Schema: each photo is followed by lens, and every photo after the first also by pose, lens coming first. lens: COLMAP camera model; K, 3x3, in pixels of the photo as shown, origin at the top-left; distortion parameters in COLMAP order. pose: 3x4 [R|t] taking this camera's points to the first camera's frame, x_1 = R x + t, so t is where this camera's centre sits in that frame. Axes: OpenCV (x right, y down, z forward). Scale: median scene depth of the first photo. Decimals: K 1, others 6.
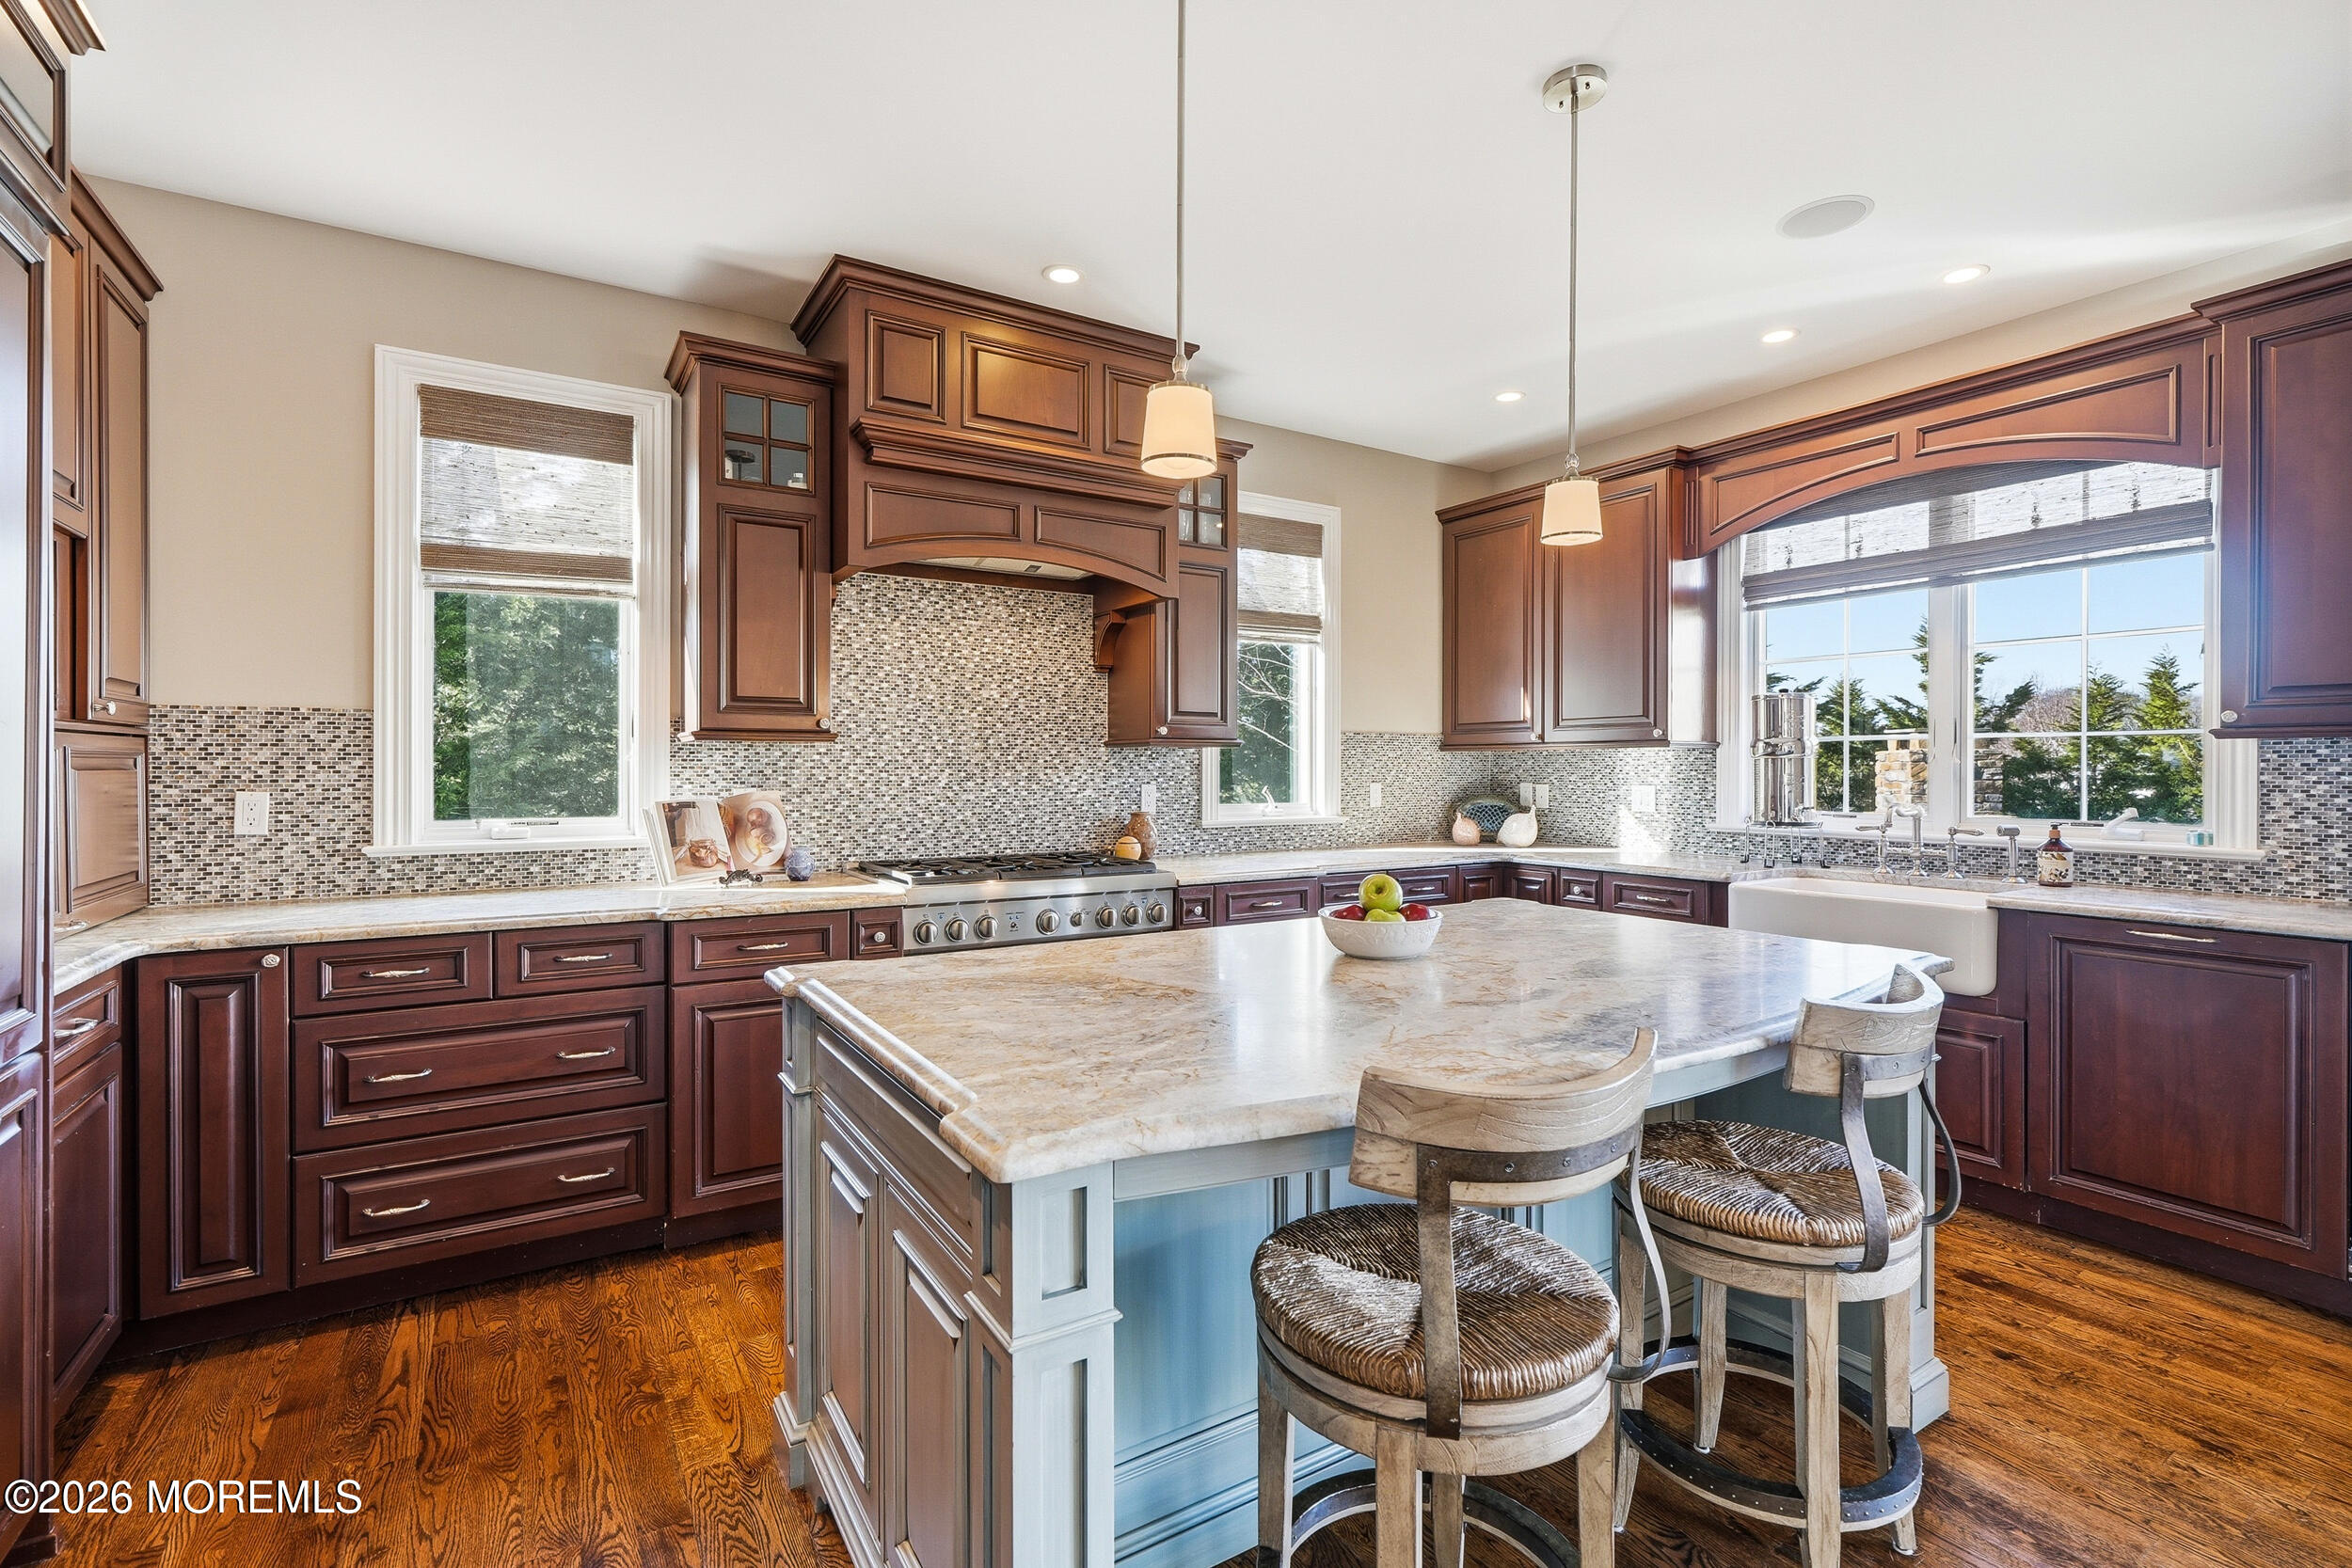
lens RADIAL K [[1057.4, 0, 1175.4], [0, 1057.4, 771.6], [0, 0, 1]] dist [-0.002848, 0.000189]
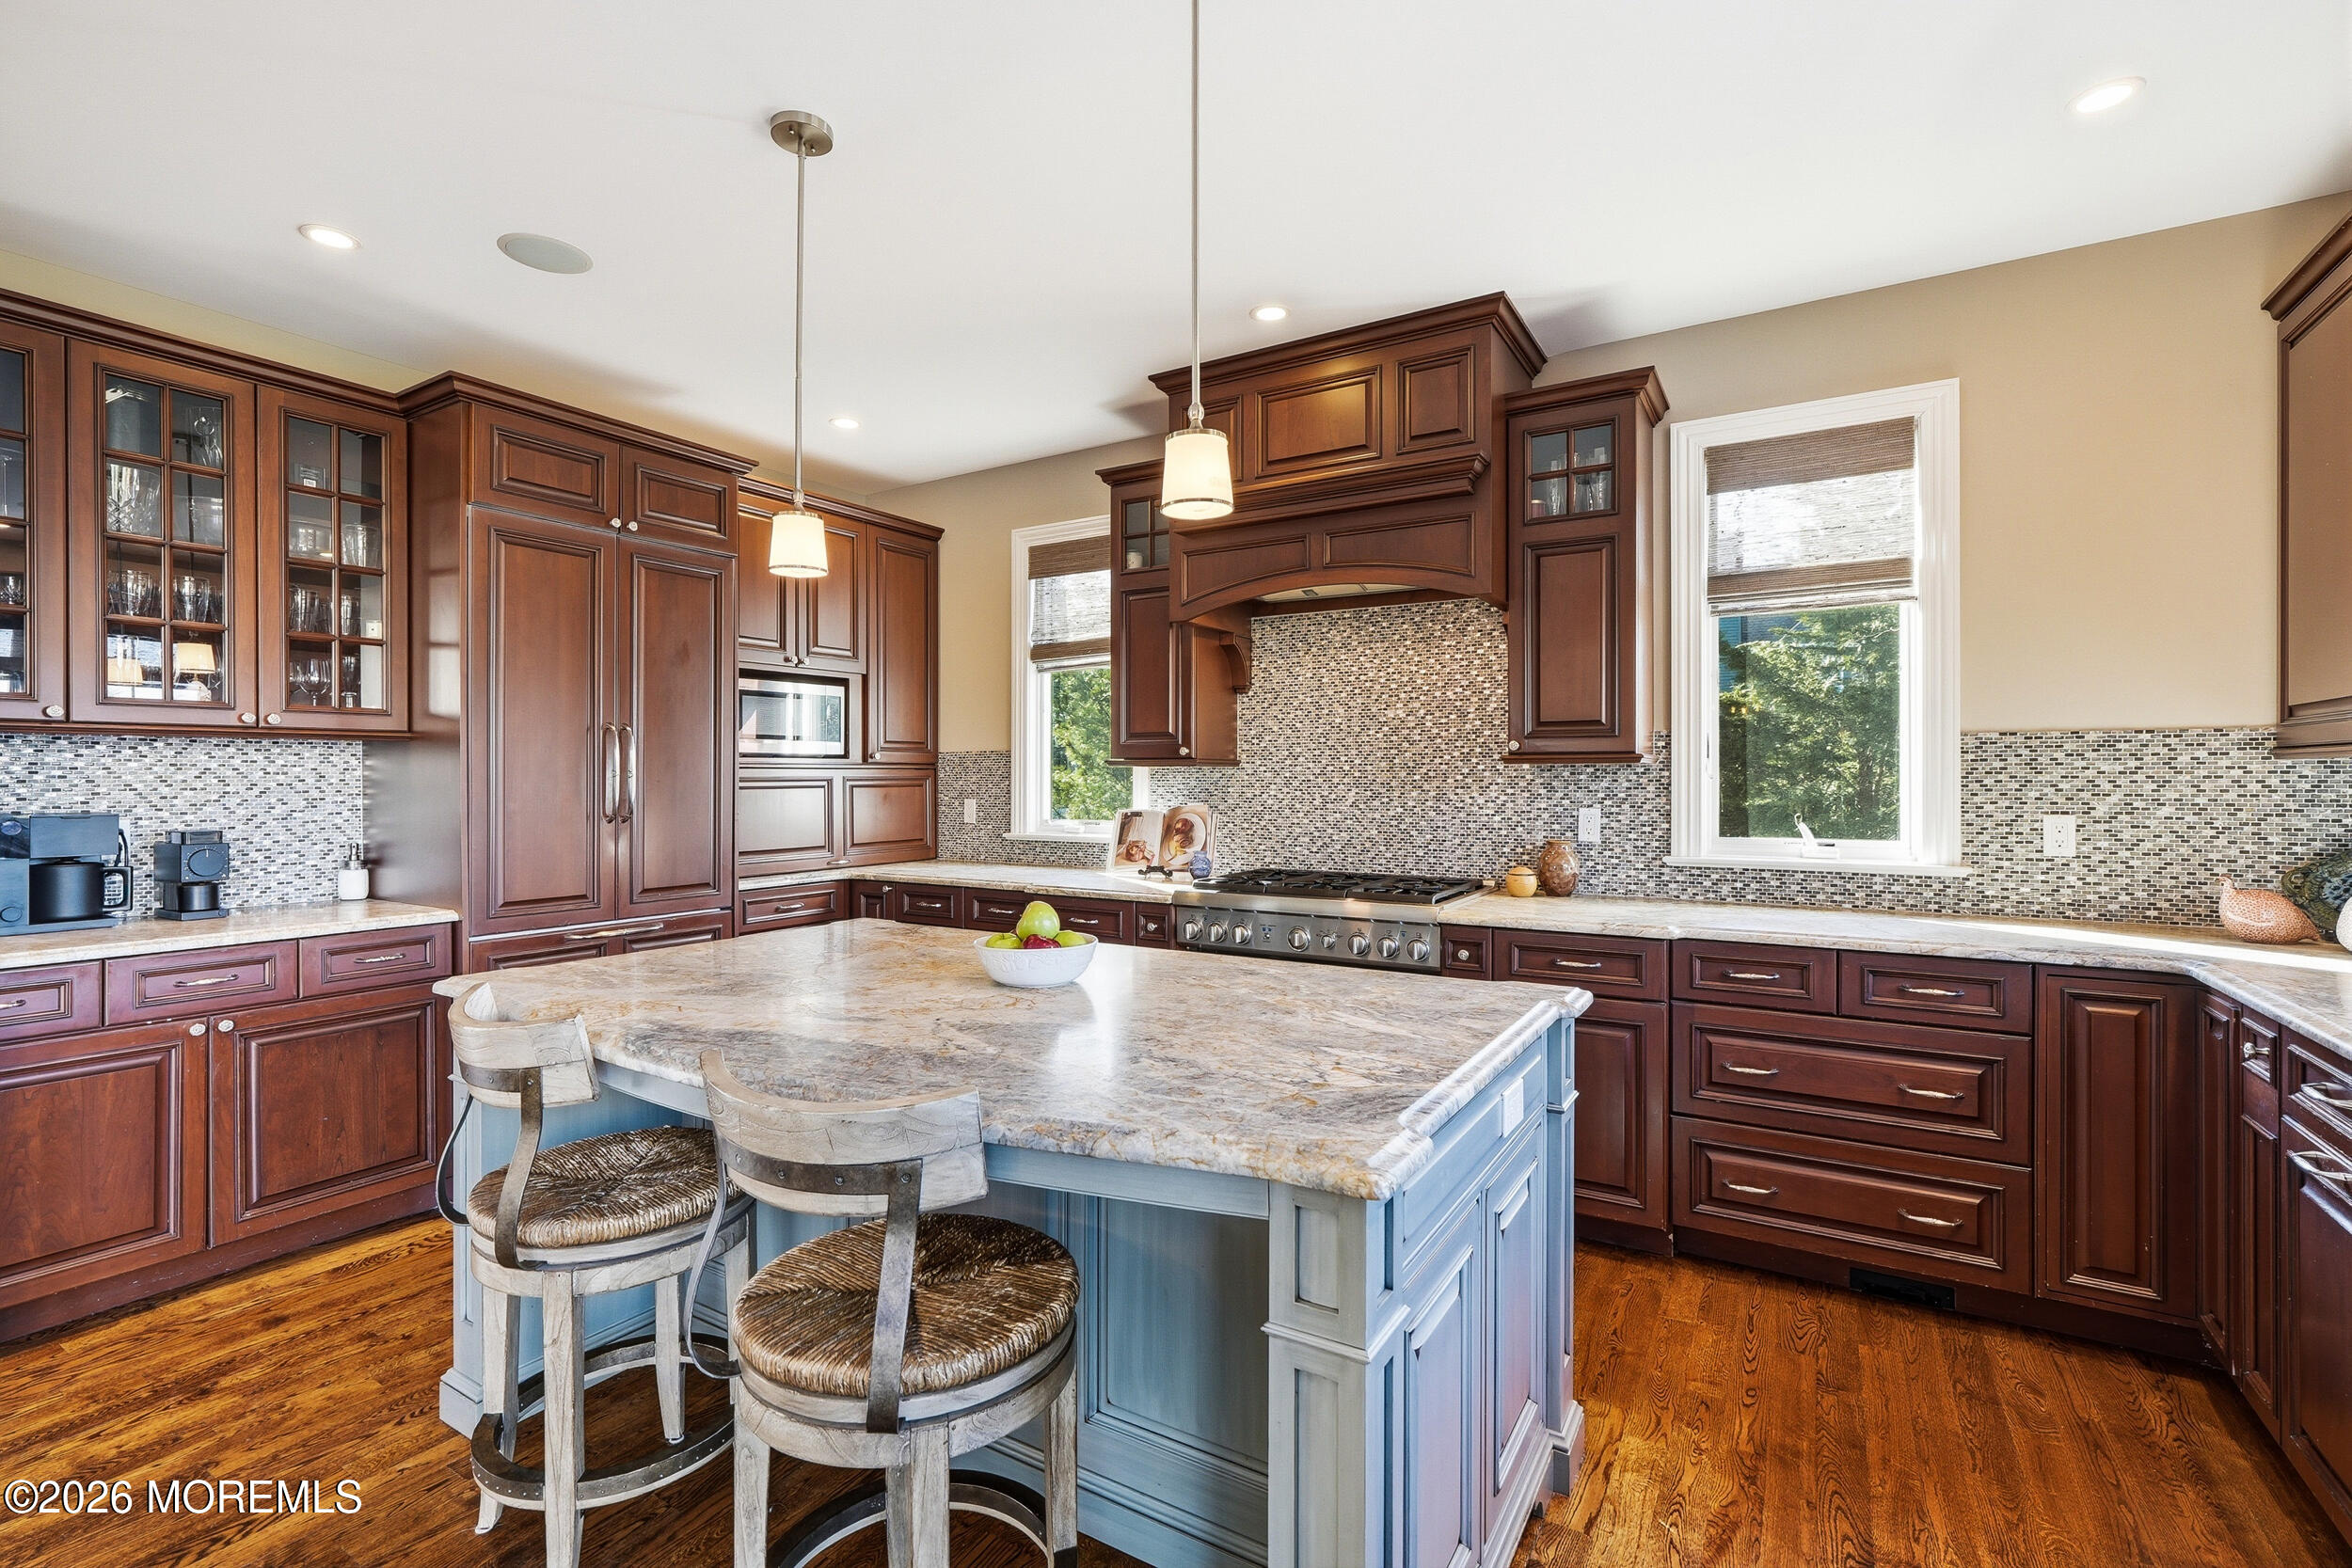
lens RADIAL K [[1057.4, 0, 1175.4], [0, 1057.4, 771.6], [0, 0, 1]] dist [-0.002848, 0.000189]
pose [[0.444774, -0.008092, -0.895606, 0.620149], [-0.004651, 0.999925, -0.011344, -0.005984], [0.895631, 0.009211, 0.444703, 0.364680]]
